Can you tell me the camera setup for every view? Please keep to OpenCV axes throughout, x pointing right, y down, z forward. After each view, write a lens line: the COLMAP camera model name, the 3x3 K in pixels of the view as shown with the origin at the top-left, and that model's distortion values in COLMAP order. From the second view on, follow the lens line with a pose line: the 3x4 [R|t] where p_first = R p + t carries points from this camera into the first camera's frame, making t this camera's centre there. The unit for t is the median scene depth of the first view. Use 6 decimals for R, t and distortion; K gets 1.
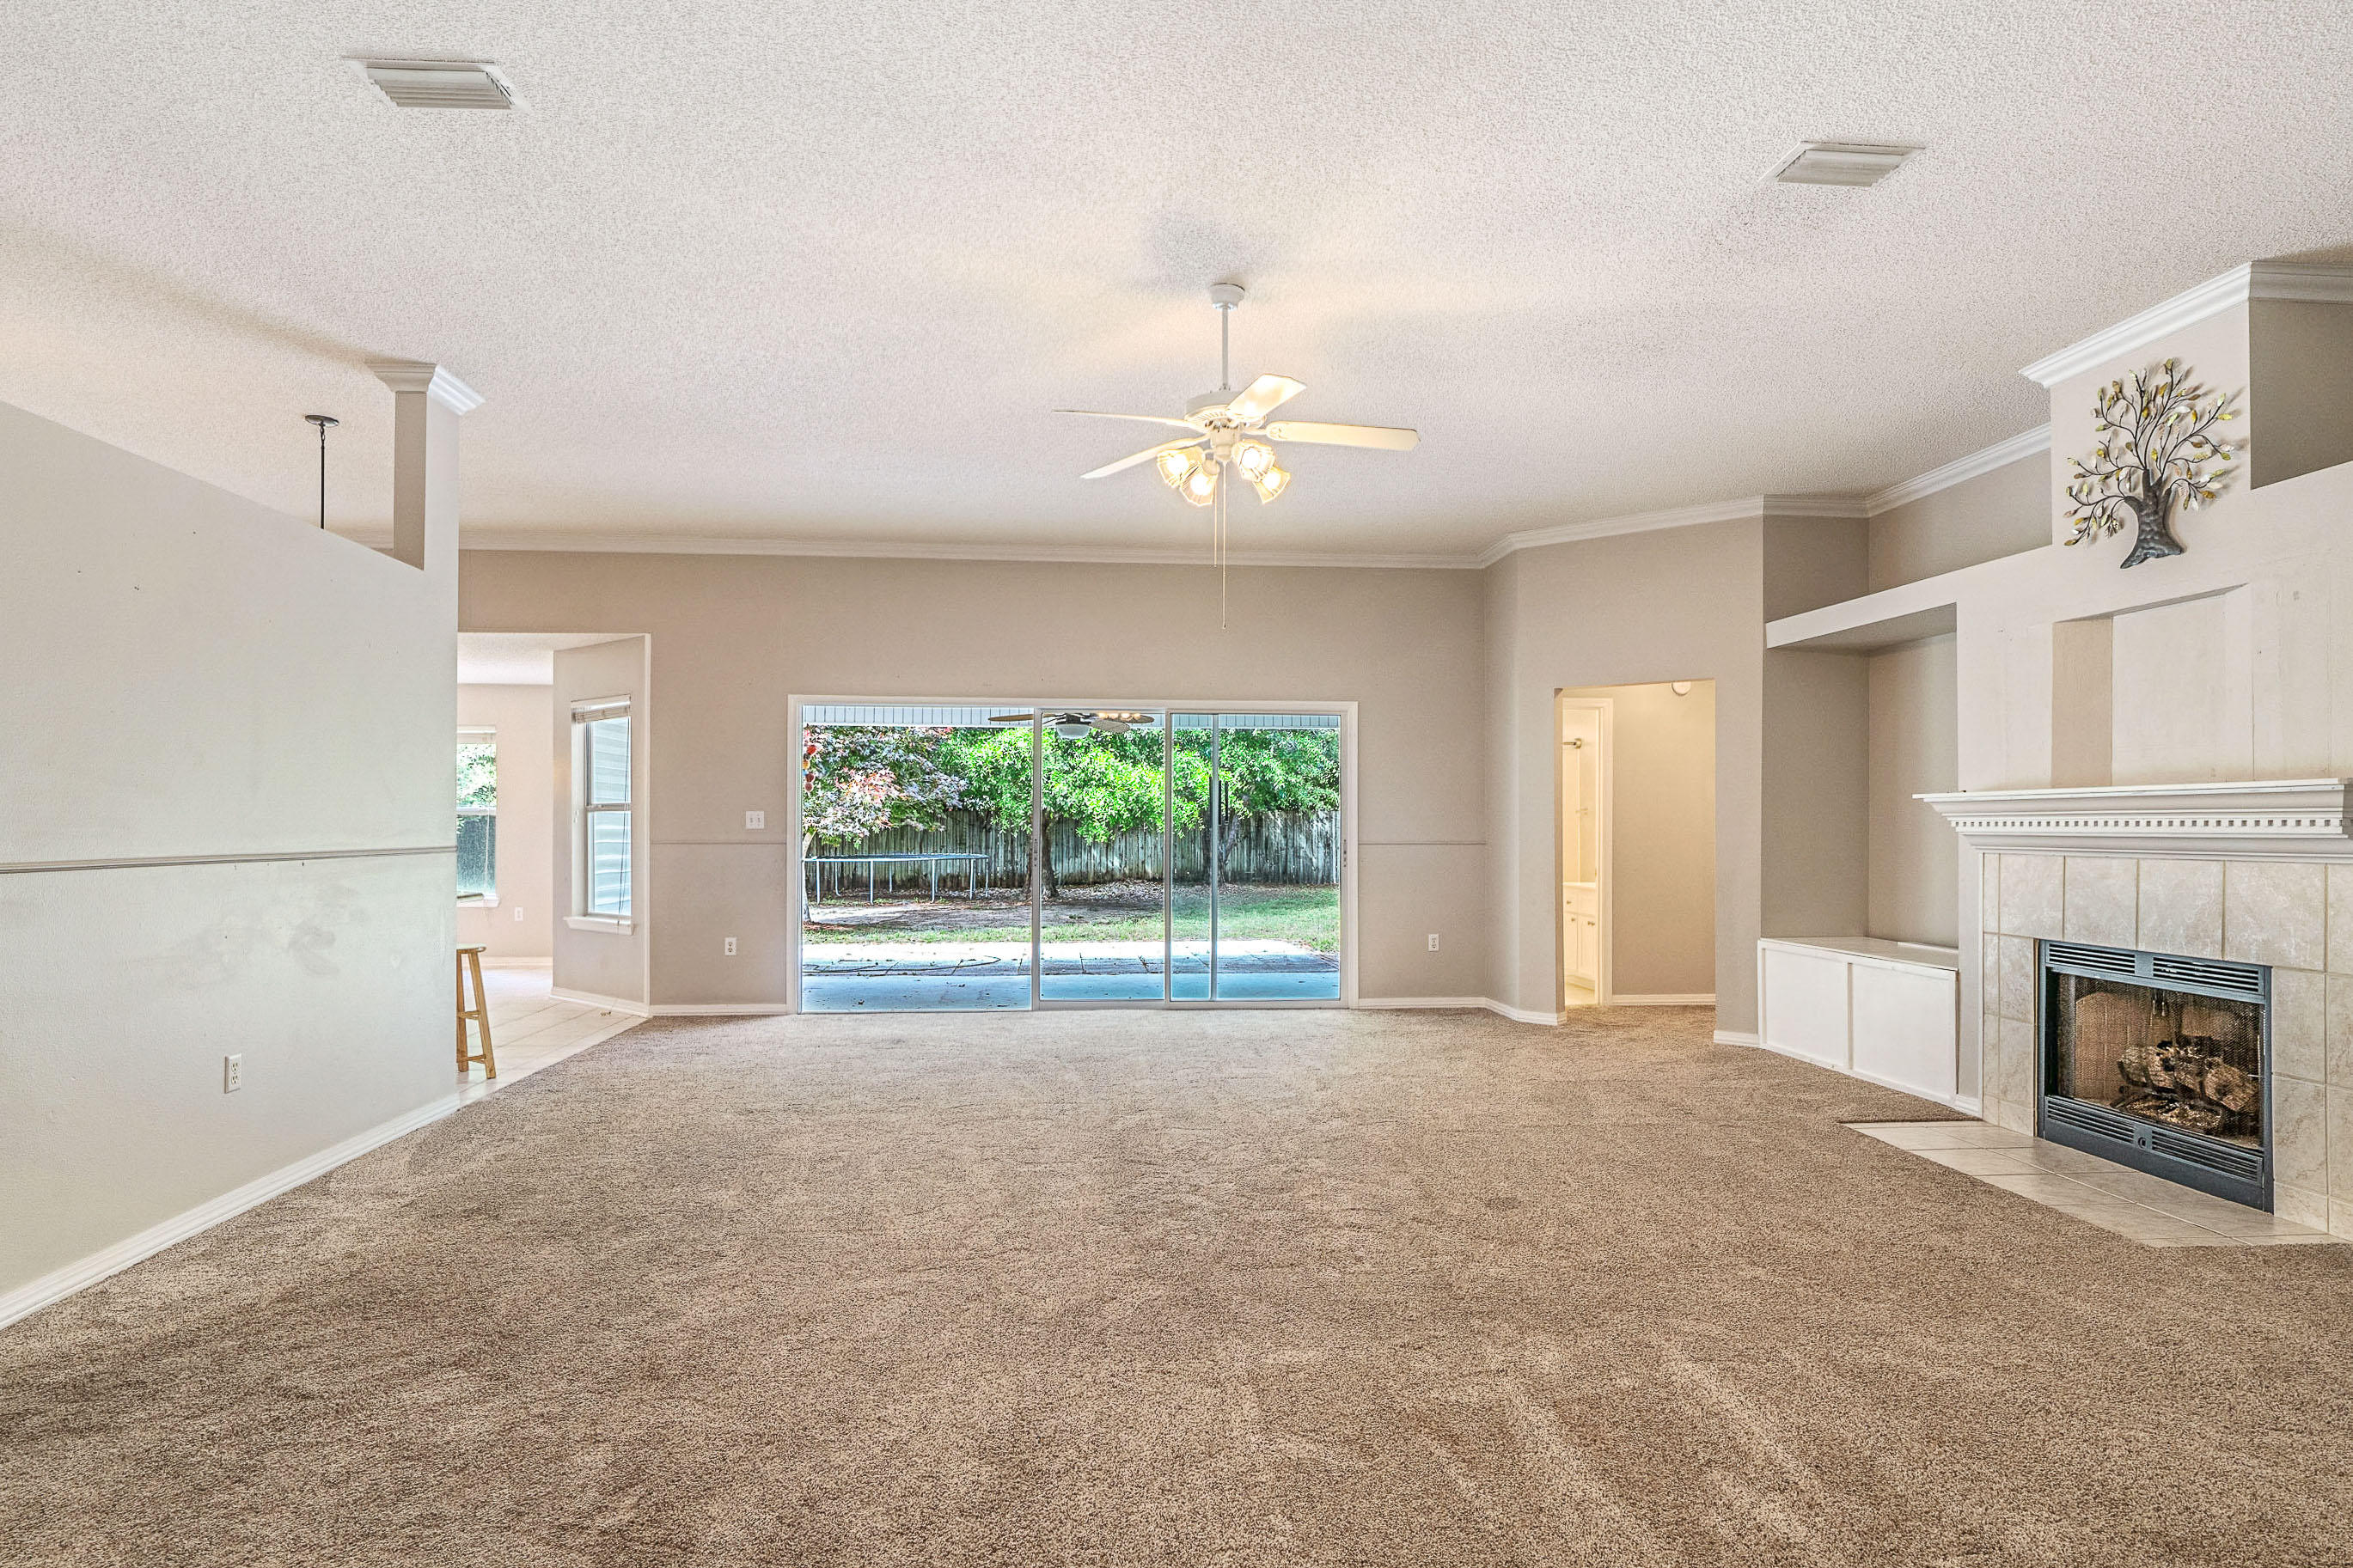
lens RADIAL K [[1255.0, 0, 1166.8], [0, 1255.0, 811.8], [0, 0, 1]] dist [0.001071, -0.000807]
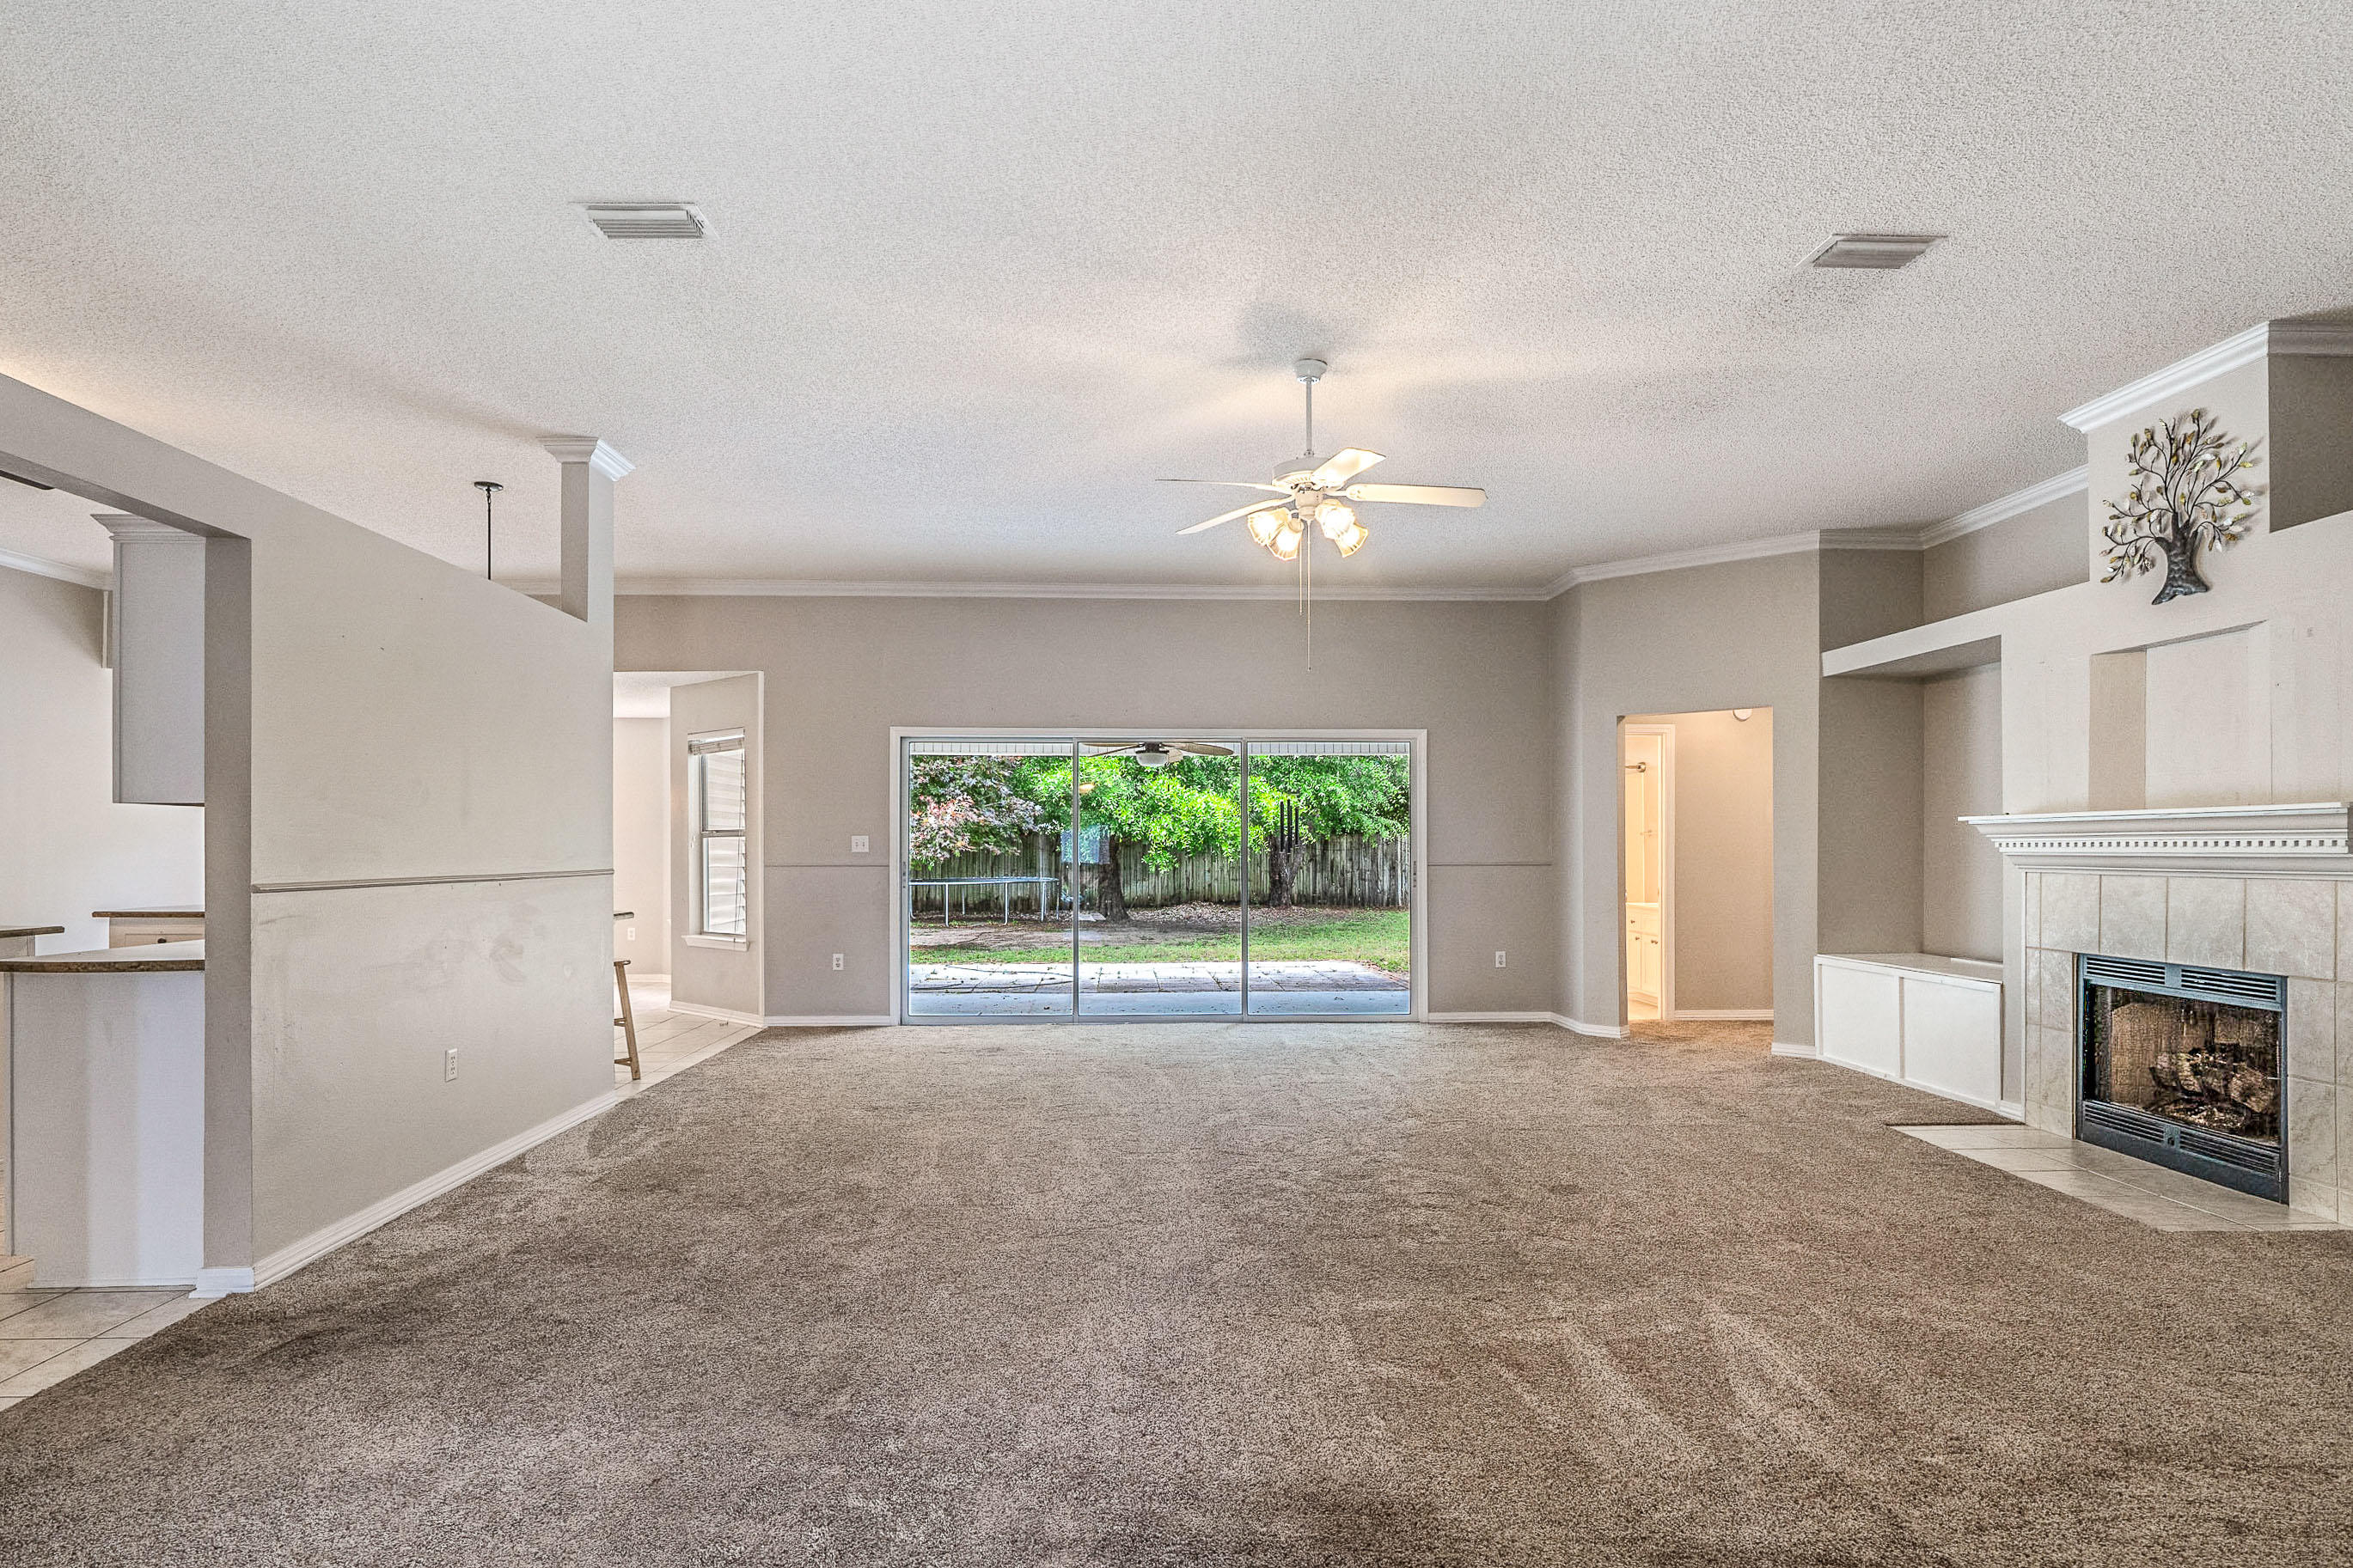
lens RADIAL K [[1255.0, 0, 1173.6], [0, 1255.0, 840.4], [0, 0, 1]] dist [0.001071, -0.000807]
pose [[0.998998, -0.003179, -0.044639, -0.022713], [0.003380, 0.999984, 0.004430, -0.001451], [0.044624, -0.004576, 0.998993, -0.102788]]
